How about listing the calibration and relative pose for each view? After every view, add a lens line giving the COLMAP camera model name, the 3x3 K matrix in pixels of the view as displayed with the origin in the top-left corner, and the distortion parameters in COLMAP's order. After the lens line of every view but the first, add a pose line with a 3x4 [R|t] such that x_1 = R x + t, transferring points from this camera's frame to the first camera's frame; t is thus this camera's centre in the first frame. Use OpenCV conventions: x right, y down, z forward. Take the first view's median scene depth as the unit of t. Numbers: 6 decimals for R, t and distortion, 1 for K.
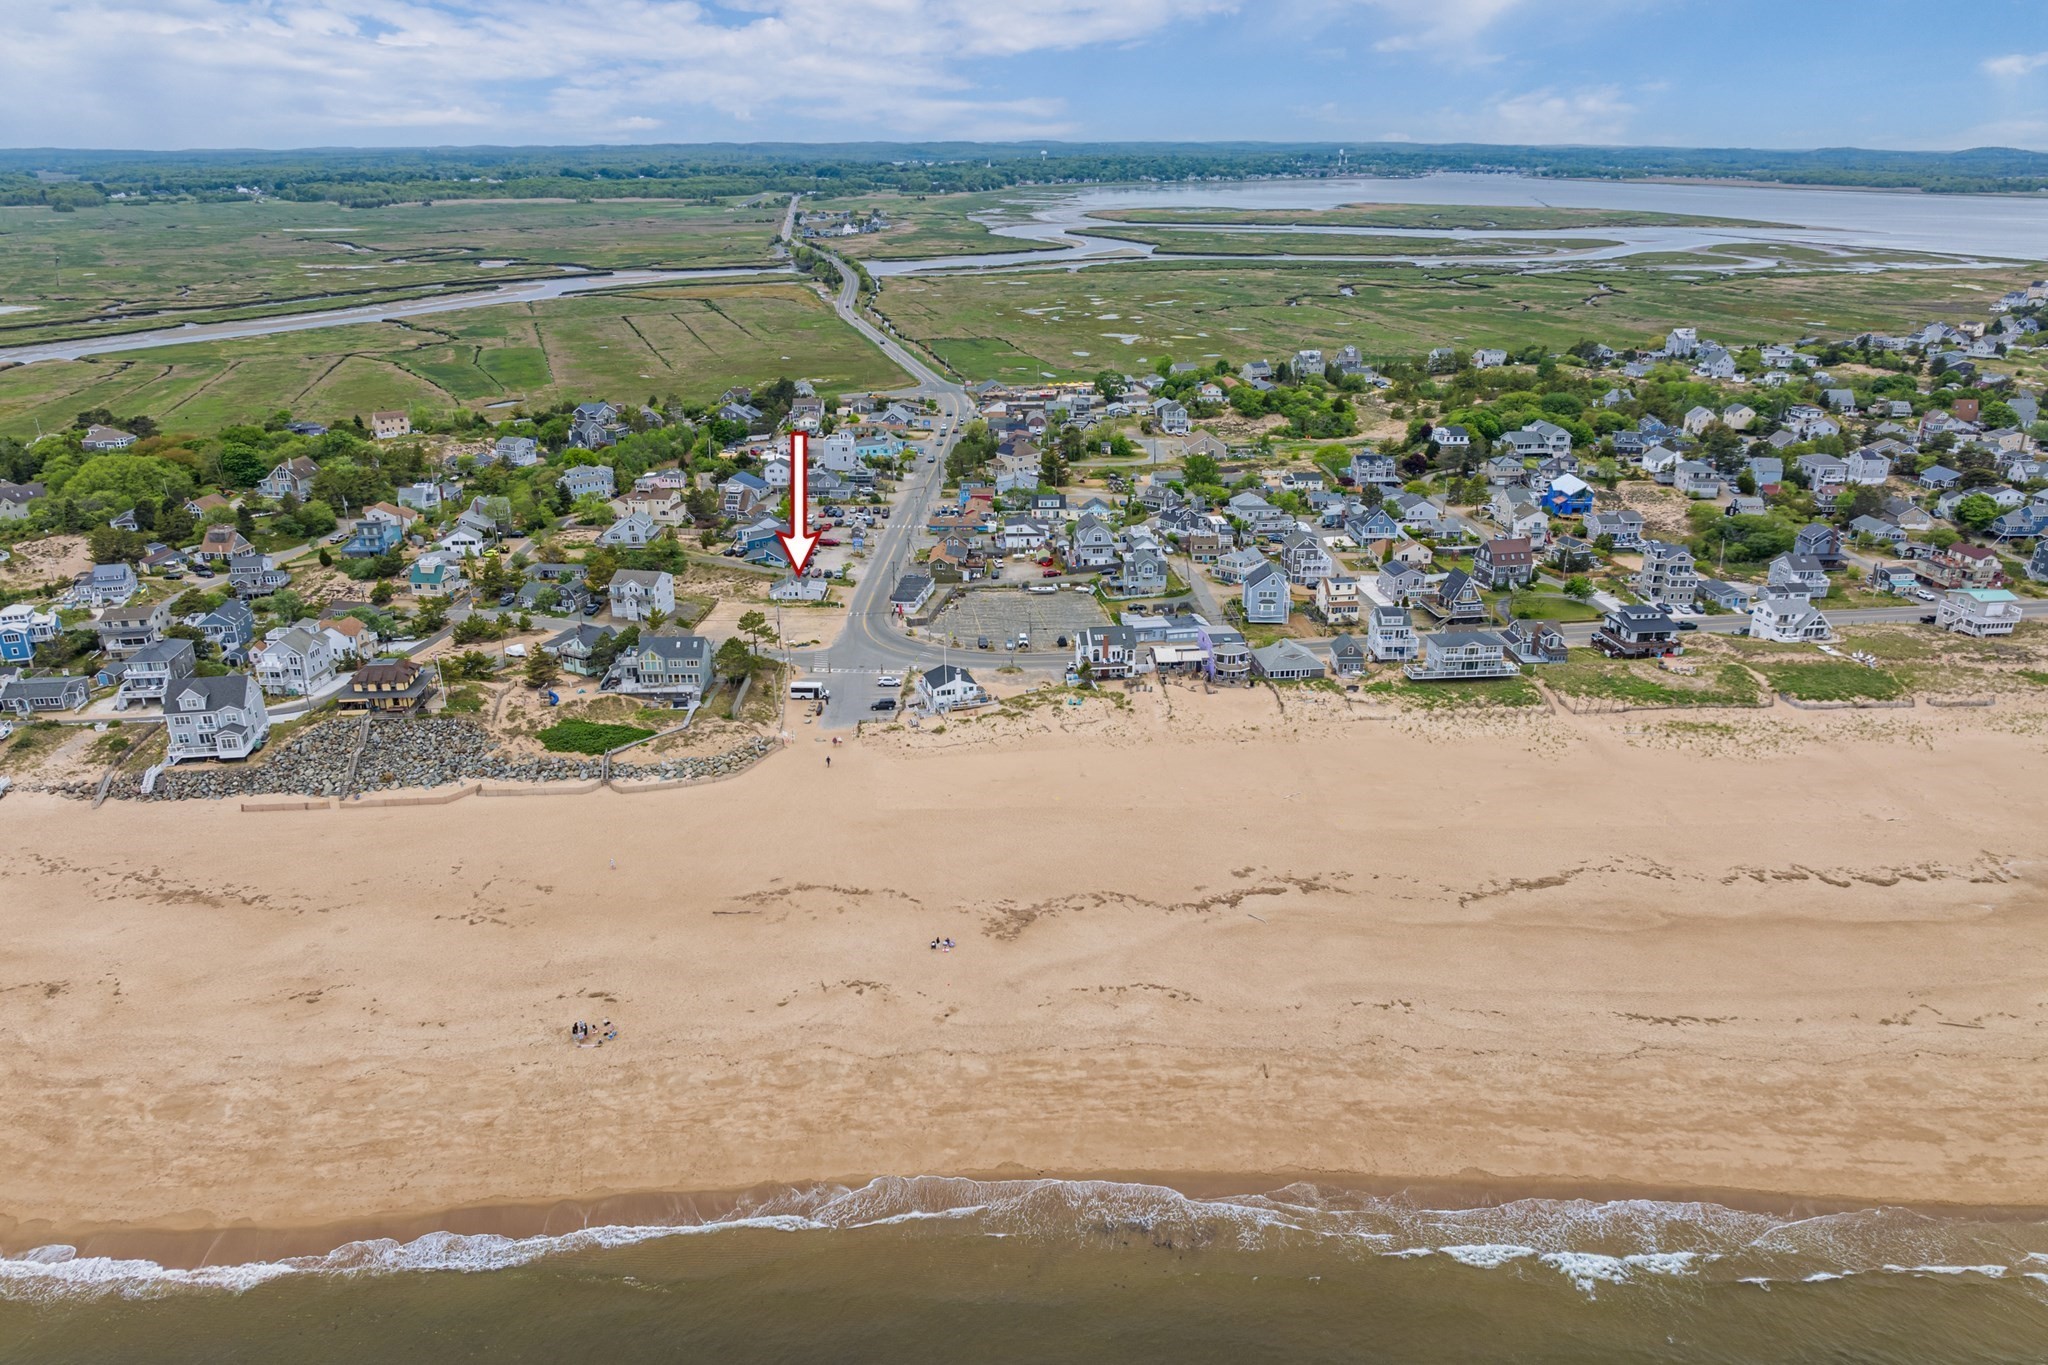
lens RADIAL K [[1439.5, 0, 1021.8], [0, 1439.5, 724.6], [0, 0, 1]] dist [-0.020214, -0.045165]
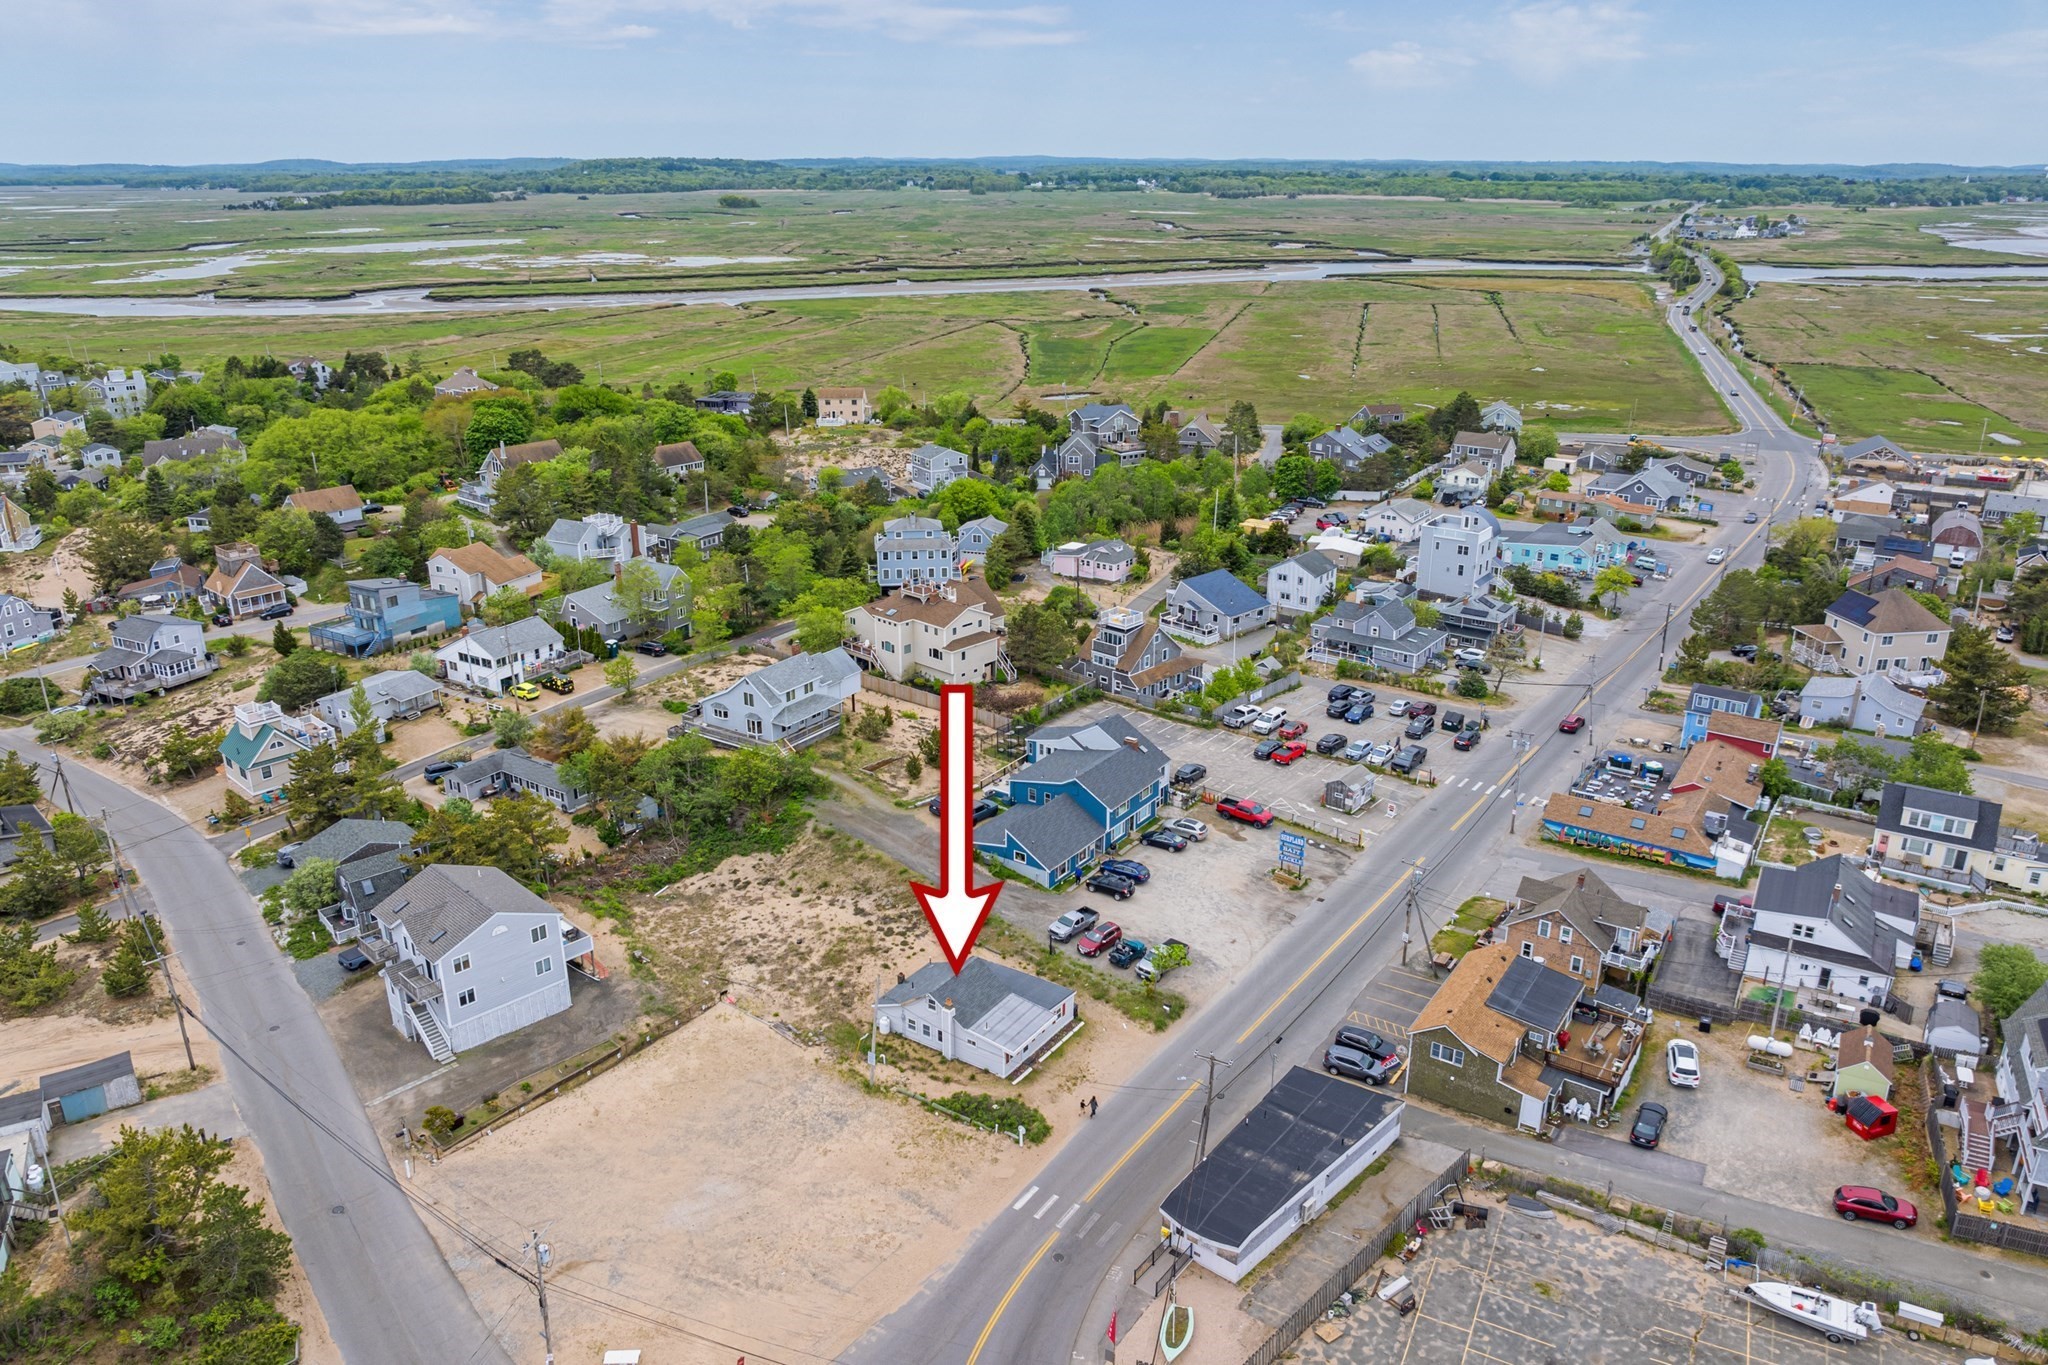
lens RADIAL K [[1437.3, 0, 1027.0], [0, 1437.3, 708.5], [0, 0, 1]] dist [-0.034837, -0.007641]
pose [[0.835570, 0.197007, -0.512845, 0.006542], [-0.207226, 0.977559, 0.037894, -0.181114], [0.508802, 0.074612, 0.857644, 0.750034]]
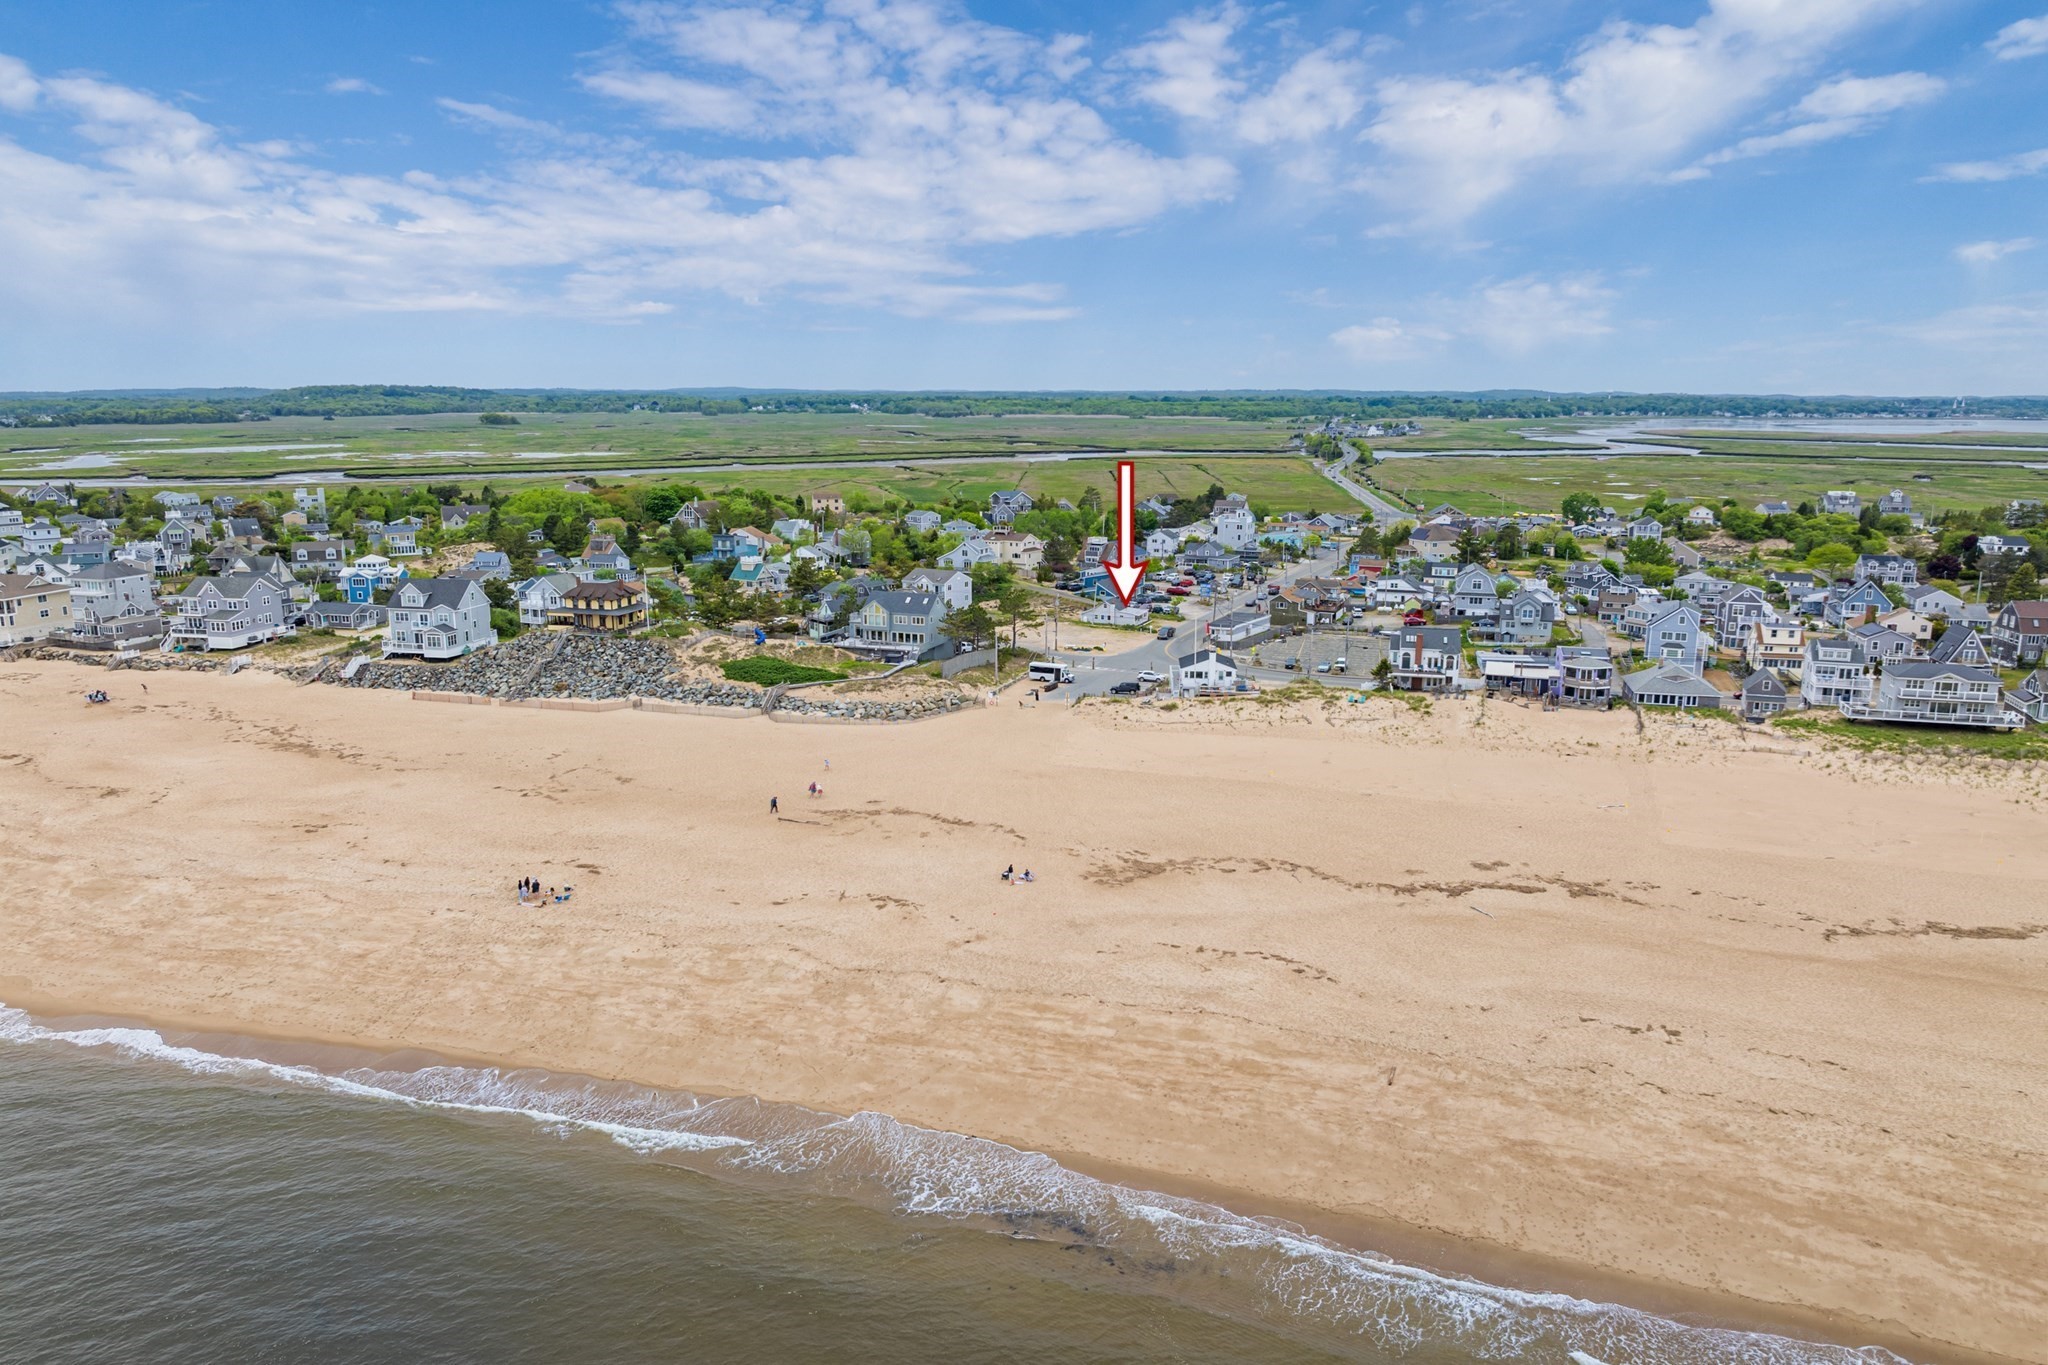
lens RADIAL K [[1437.3, 0, 1027.0], [0, 1437.3, 708.5], [0, 0, 1]] dist [-0.034837, -0.007641]
pose [[0.931535, 0.080819, -0.354557, 0.117334], [-0.139712, 0.979702, -0.143750, 0.100618], [0.335743, 0.183444, 0.923918, 0.178592]]
